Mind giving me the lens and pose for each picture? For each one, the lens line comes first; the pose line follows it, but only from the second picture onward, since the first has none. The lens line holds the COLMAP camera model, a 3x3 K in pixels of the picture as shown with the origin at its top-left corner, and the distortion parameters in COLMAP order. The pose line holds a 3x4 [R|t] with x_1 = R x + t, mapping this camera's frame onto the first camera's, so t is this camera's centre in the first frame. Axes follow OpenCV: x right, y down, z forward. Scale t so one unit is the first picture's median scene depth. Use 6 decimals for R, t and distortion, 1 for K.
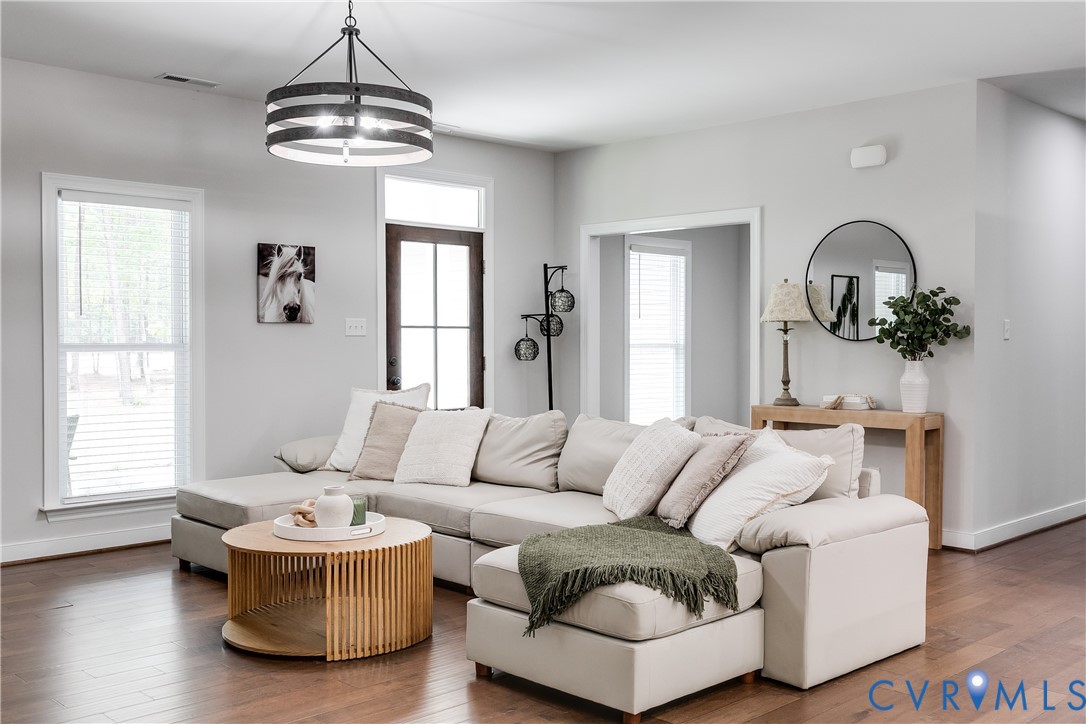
lens RADIAL K [[1056.8, 0, 550.2], [0, 1056.8, 359.2], [0, 0, 1]] dist [-0.001746, 0.000000]
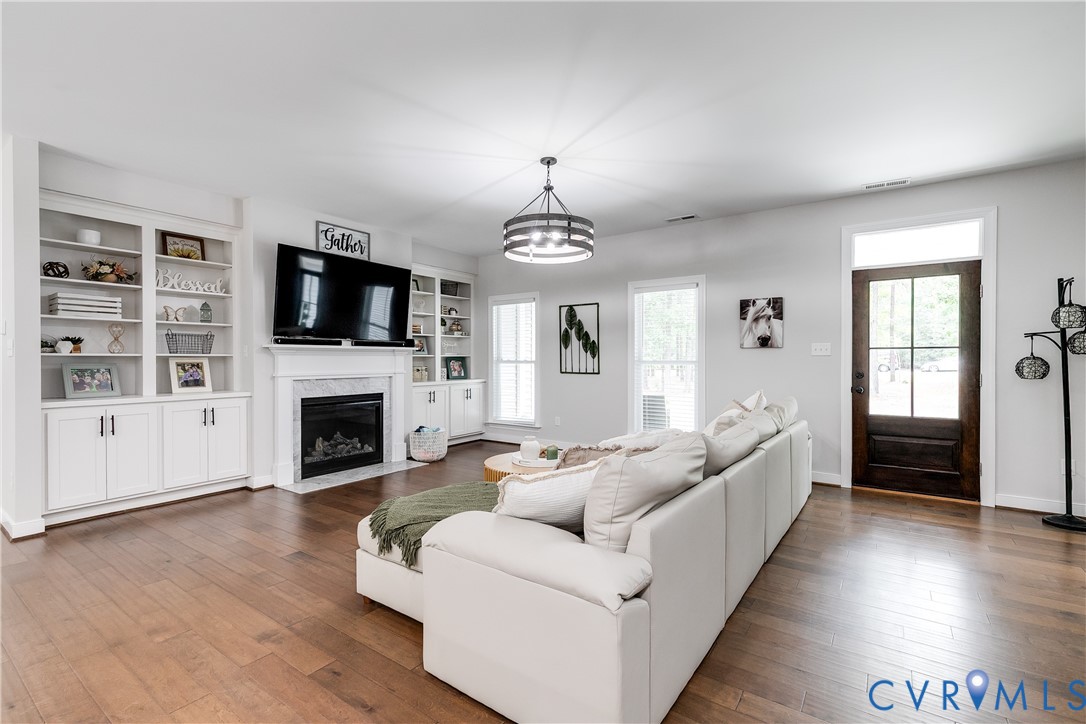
lens RADIAL K [[487.7, 0, 550.3], [0, 487.7, 361.3], [0, 0, 1]] dist [0.009361, -0.001834]
pose [[0.188916, 0.005420, -0.981978, 0.435105], [-0.018256, 0.999831, 0.002007, -0.010476], [0.981824, 0.017548, 0.188983, 0.589994]]
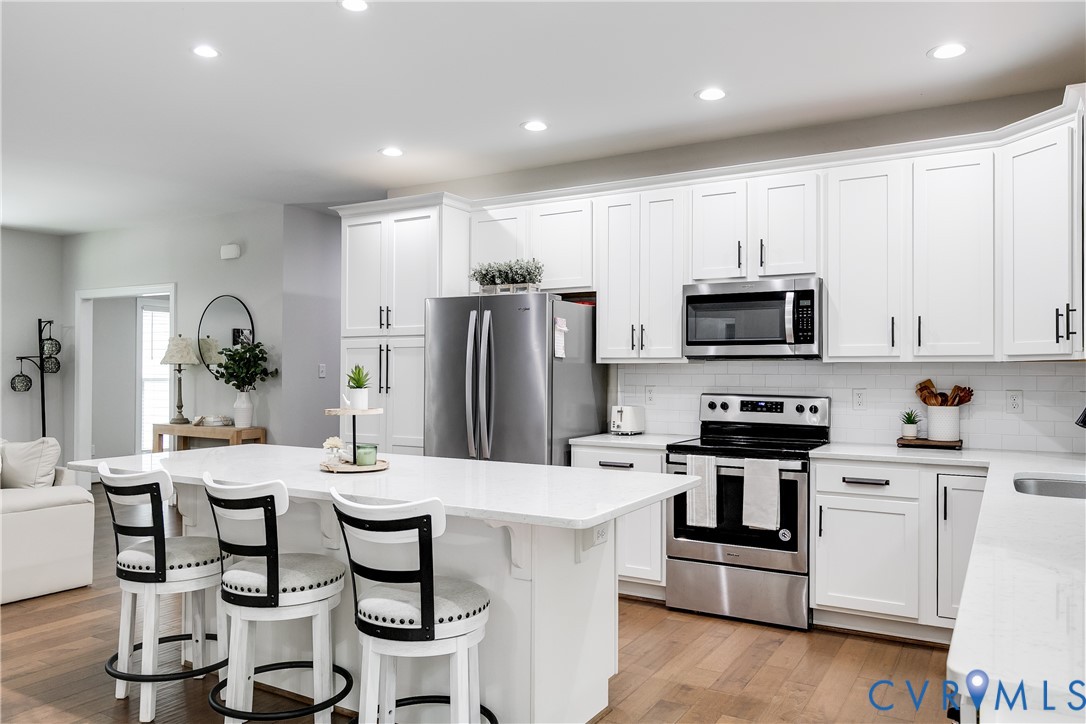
lens RADIAL K [[784.6, 0, 551.5], [0, 784.6, 363.7], [0, 0, 1]] dist [0.008558, -0.004305]
pose [[0.963984, 0.005257, 0.265909, 0.447985], [0.002182, 0.999615, -0.027670, -0.006449], [-0.265952, 0.027254, 0.963601, -0.159823]]
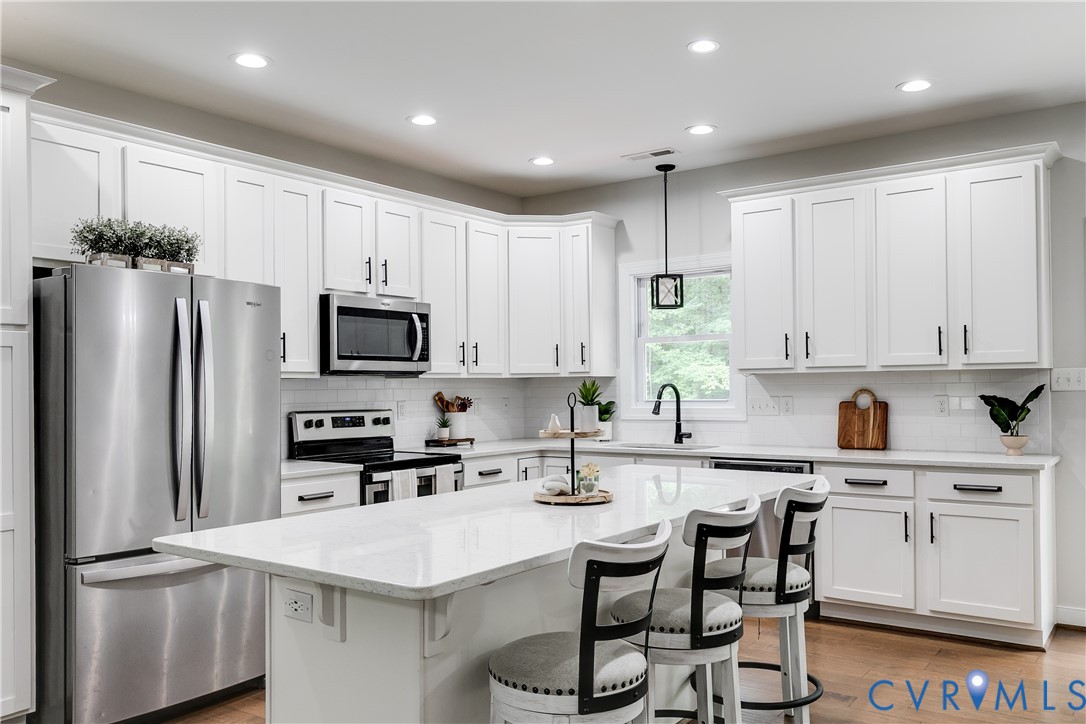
lens RADIAL K [[867.7, 0, 545.3], [0, 867.7, 381.2], [0, 0, 1]] dist [0.005528, -0.001330]
pose [[-0.166515, 0.005392, 0.986024, 0.010526], [0.029187, 0.999574, -0.000537, -0.018165], [-0.985607, 0.028689, -0.166601, 0.431697]]
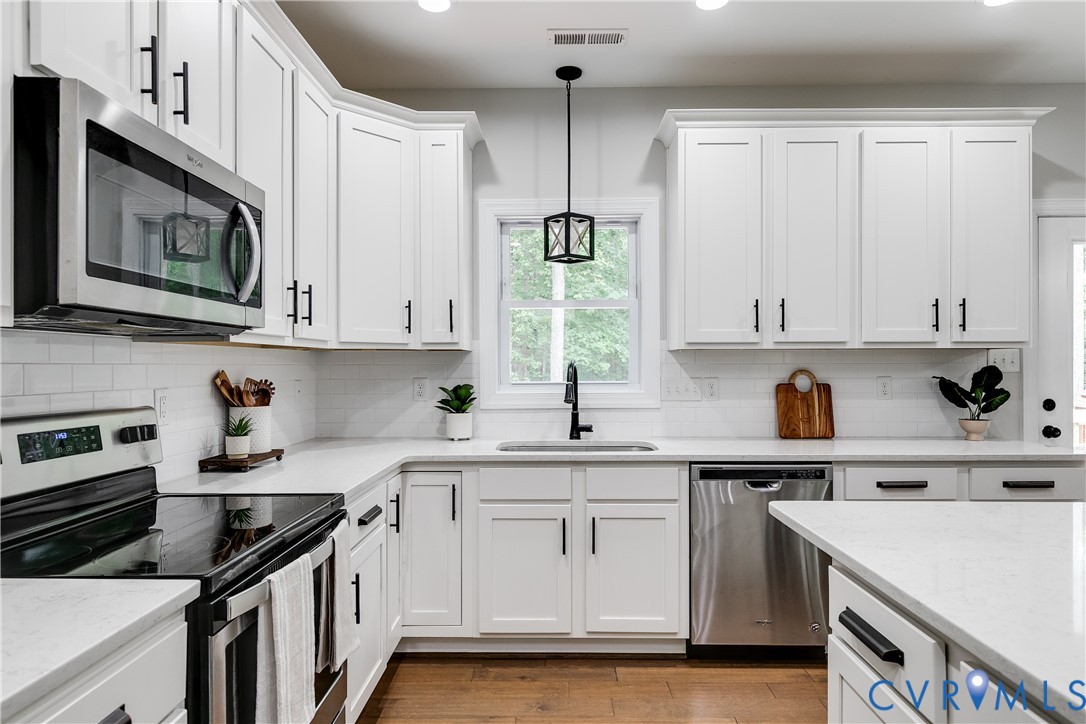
lens RADIAL K [[636.6, 0, 550.2], [0, 636.6, 363.3], [0, 0, 1]] dist [-0.002880, -0.000815]
pose [[-0.704972, 0.001816, 0.709233, 0.526922], [0.014215, 0.999832, 0.011569, -0.016510], [-0.709092, 0.018237, -0.704880, 0.515347]]
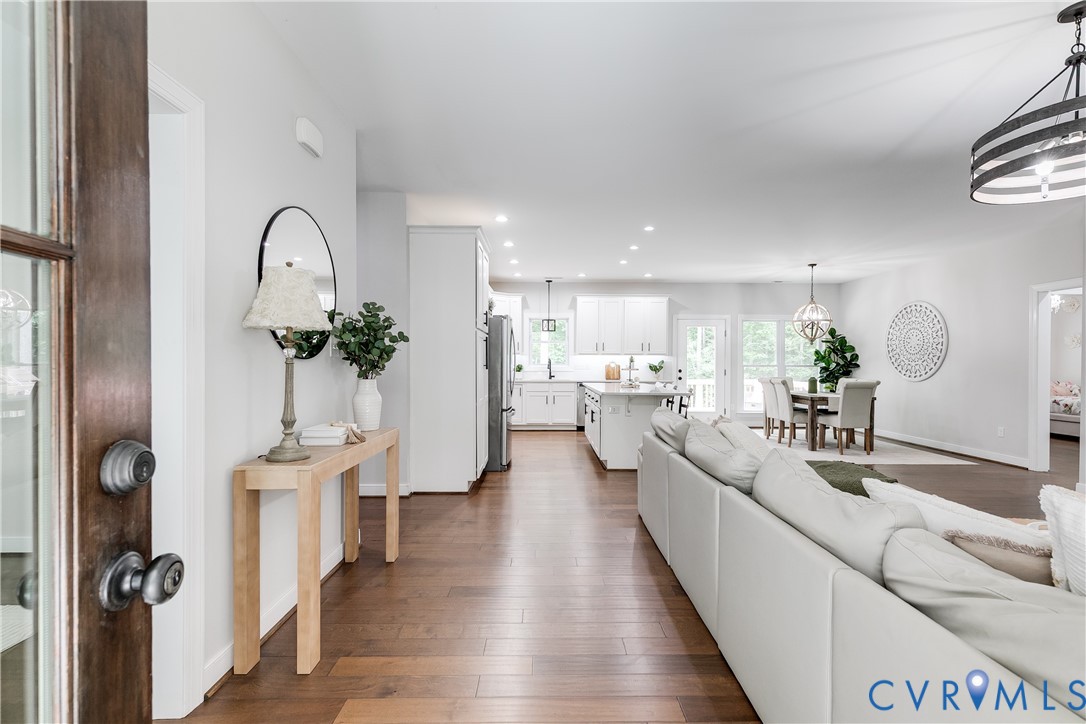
lens RADIAL K [[487.7, 0, 545.7], [0, 487.7, 365.0], [0, 0, 1]] dist [0.009361, -0.001834]
pose [[-0.722806, -0.007475, 0.691011, -0.101149], [0.008344, 0.999774, 0.019543, -0.020465], [-0.691001, 0.019892, -0.722580, 1.181413]]
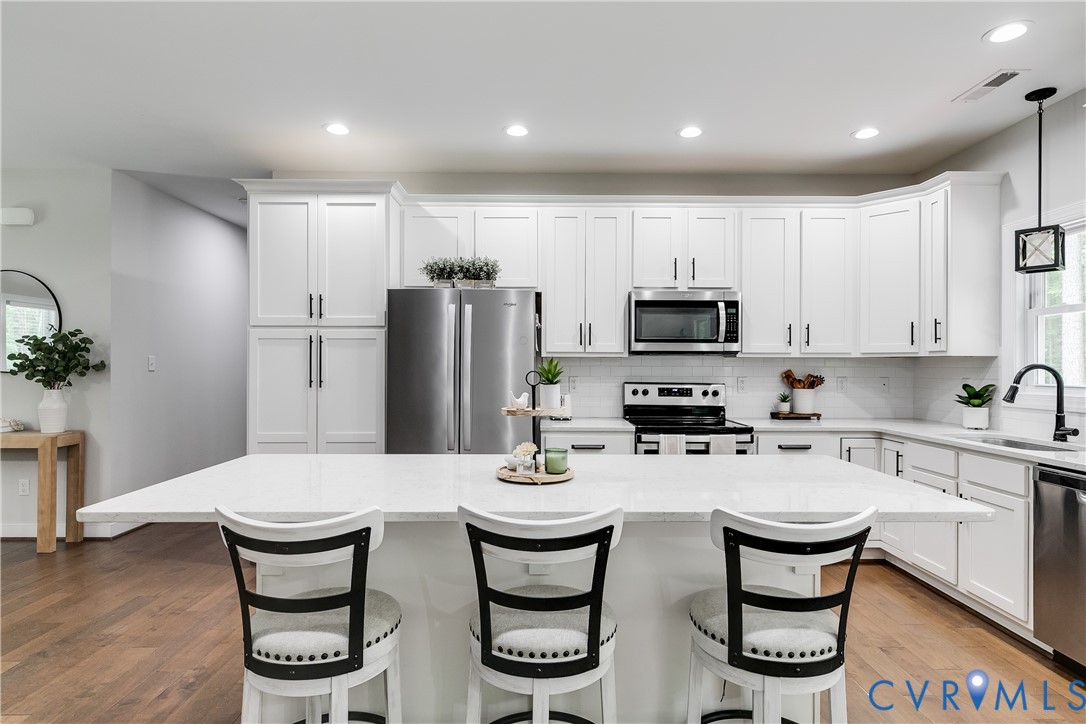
lens RADIAL K [[590.8, 0, 549.3], [0, 590.8, 364.5], [0, 0, 1]] dist [0.004667, -0.000573]
pose [[0.690153, 0.001268, 0.723662, 0.236025], [0.011480, 0.999853, -0.012700, -0.011388], [-0.723572, 0.017073, 0.690037, 0.116801]]
